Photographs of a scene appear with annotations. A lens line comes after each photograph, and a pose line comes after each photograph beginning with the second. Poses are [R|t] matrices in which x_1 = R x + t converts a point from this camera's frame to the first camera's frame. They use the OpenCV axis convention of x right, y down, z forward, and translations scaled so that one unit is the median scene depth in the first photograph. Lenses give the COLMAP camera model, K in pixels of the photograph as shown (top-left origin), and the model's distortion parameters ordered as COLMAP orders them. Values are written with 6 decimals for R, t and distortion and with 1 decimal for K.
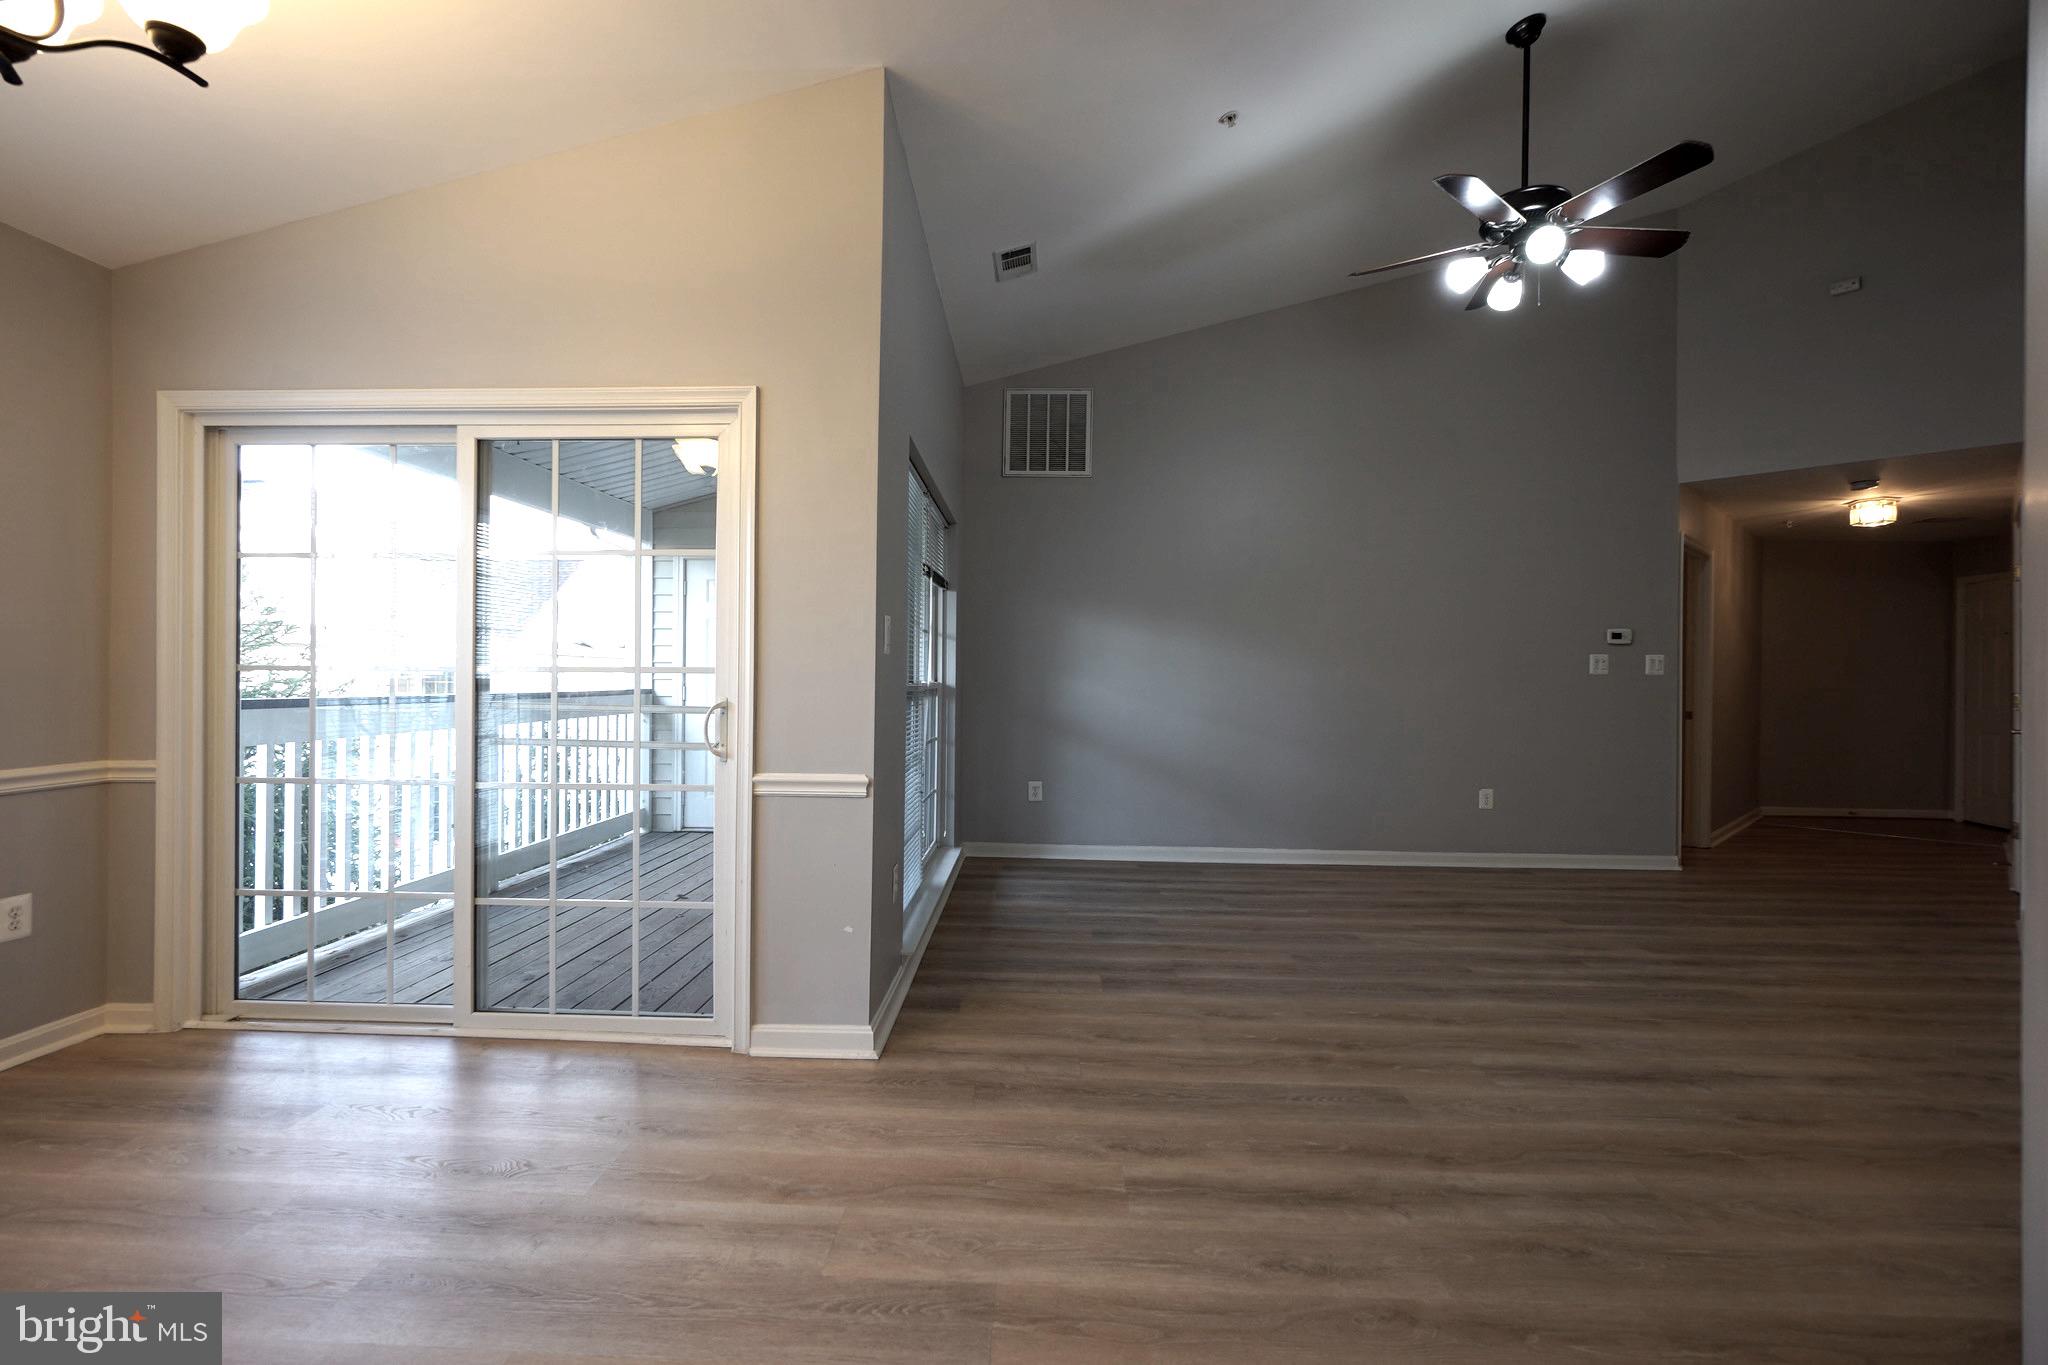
lens RADIAL K [[880.9, 0, 1013.7], [0, 880.9, 677.2], [0, 0, 1]] dist [-0.010394, 0.005055]
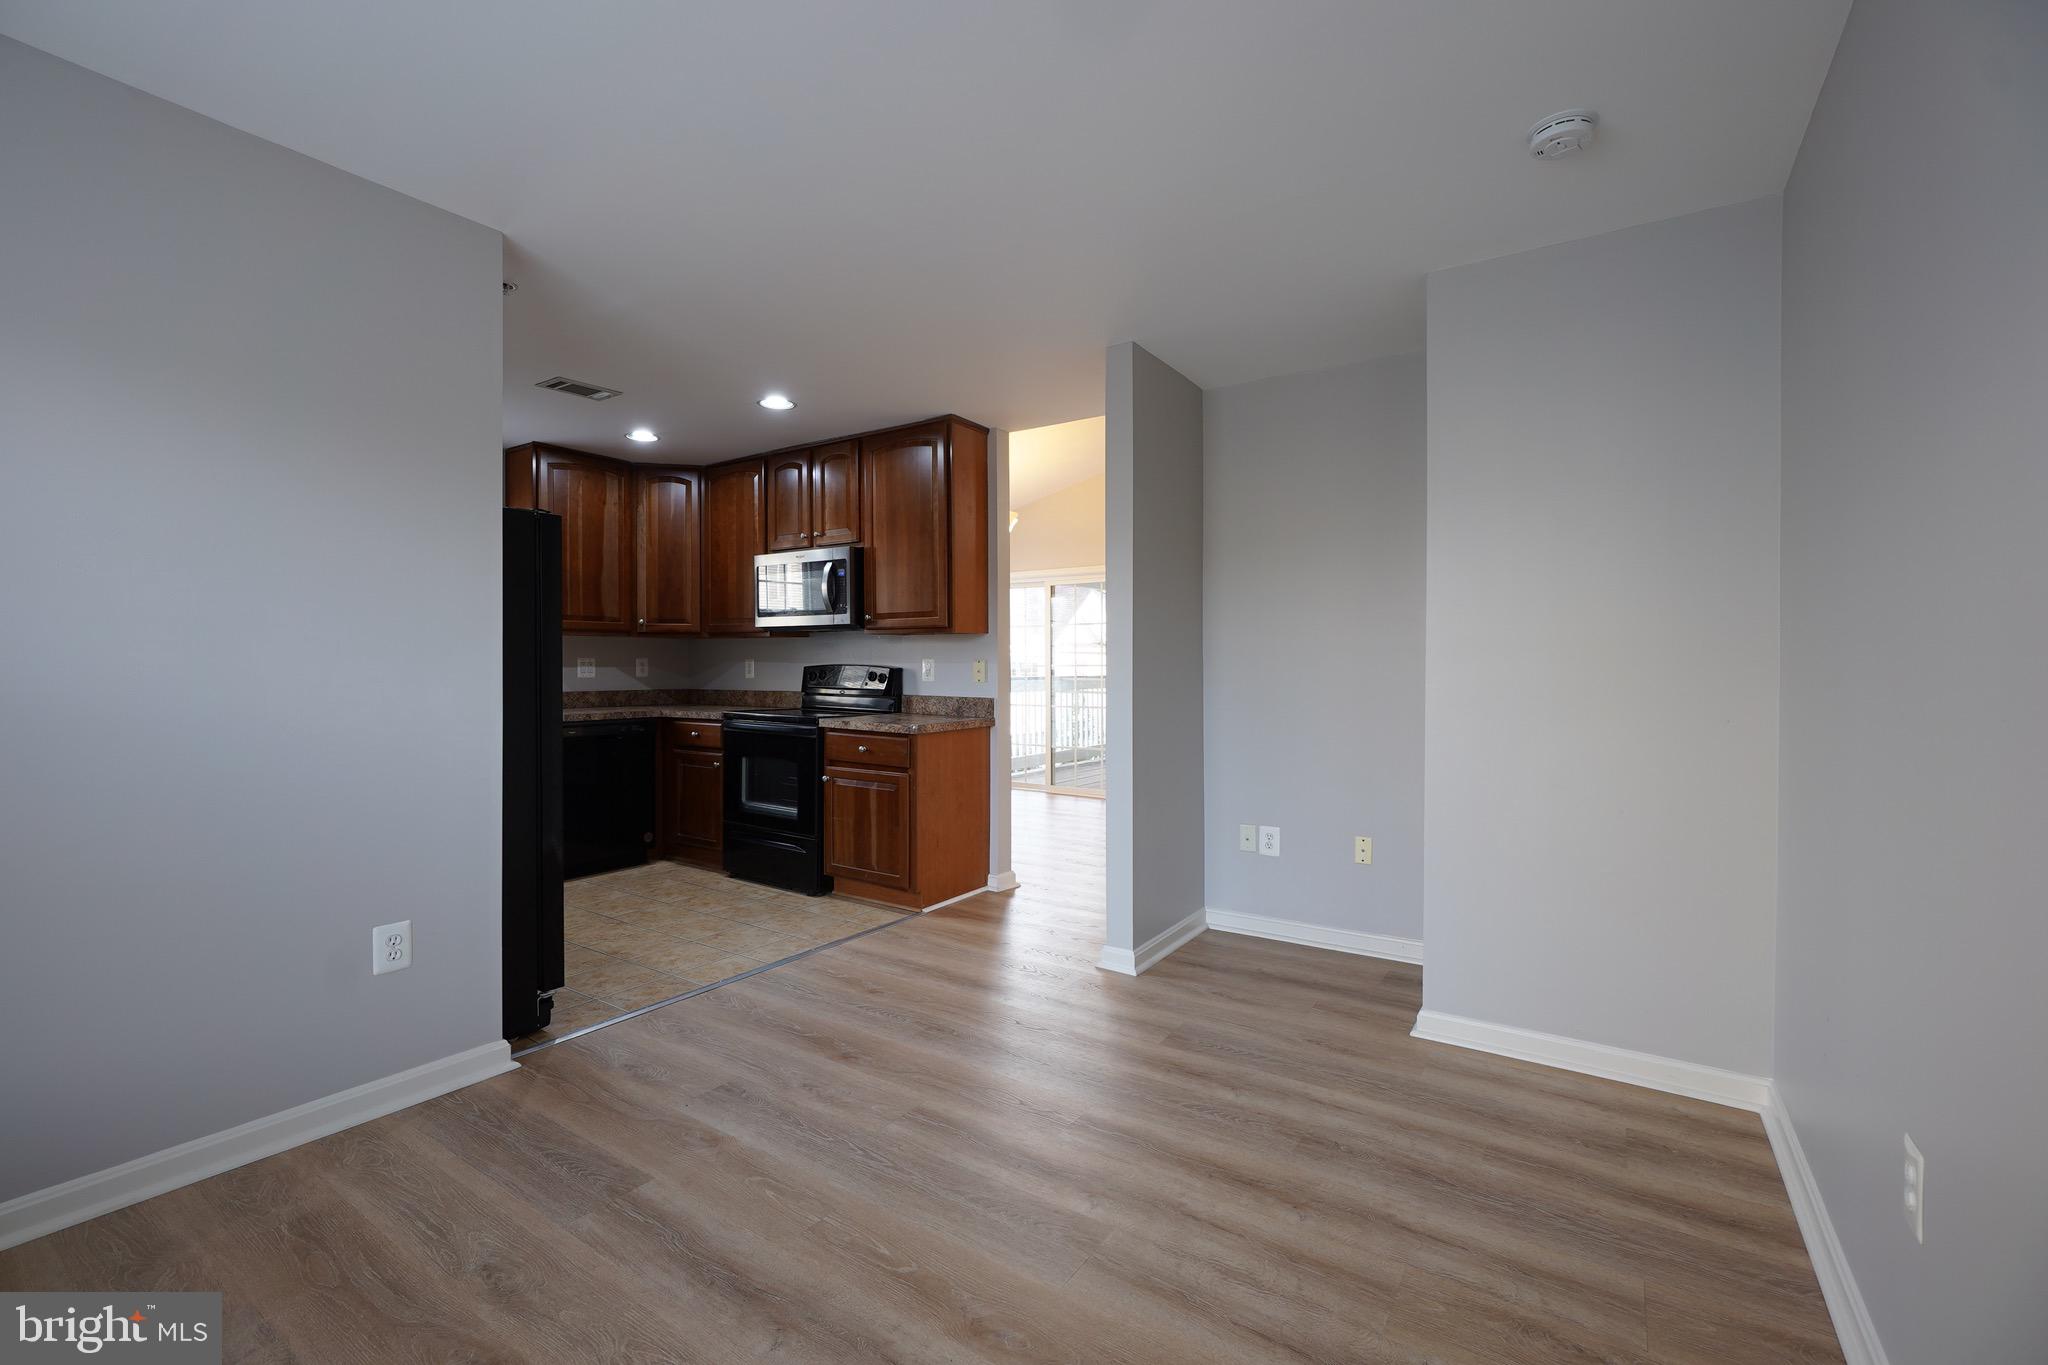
lens RADIAL K [[880.9, 0, 1013.7], [0, 880.9, 677.2], [0, 0, 1]] dist [-0.010394, 0.005055]
pose [[0.848680, -0.003598, -0.528894, 0.785846], [0.007318, 0.999961, 0.004941, 0.012336], [0.528856, -0.008064, 0.848673, -1.468384]]
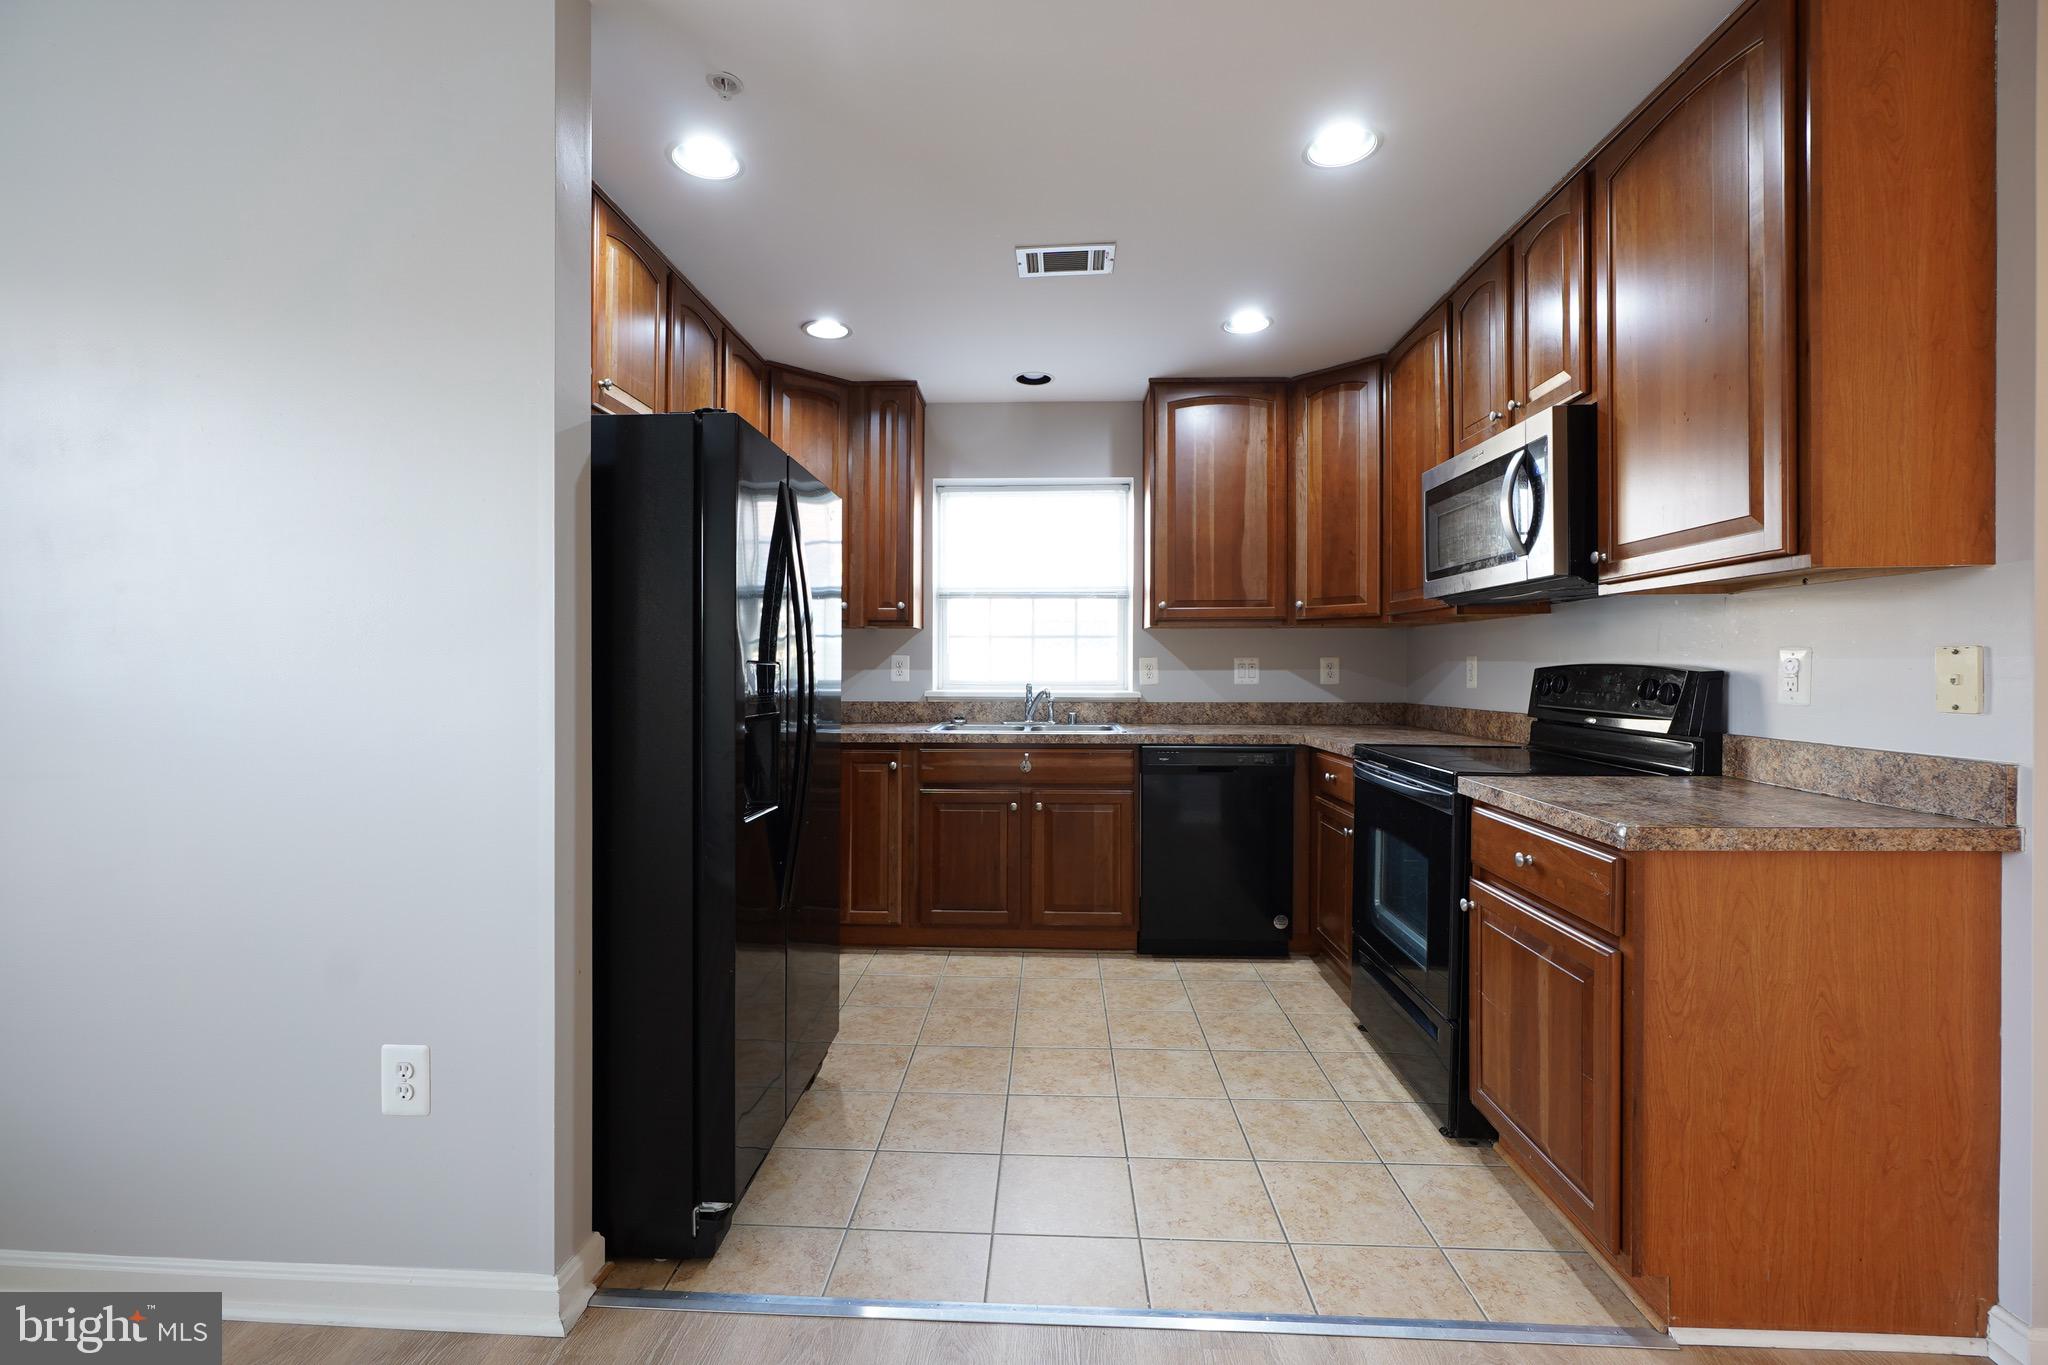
lens RADIAL K [[880.9, 0, 1013.7], [0, 880.9, 677.2], [0, 0, 1]] dist [-0.010394, 0.005055]
pose [[-0.006392, -0.003229, -0.999974, 0.421544], [-0.002205, 0.999992, -0.003215, 0.010147], [0.999977, 0.002185, -0.006399, -0.709246]]
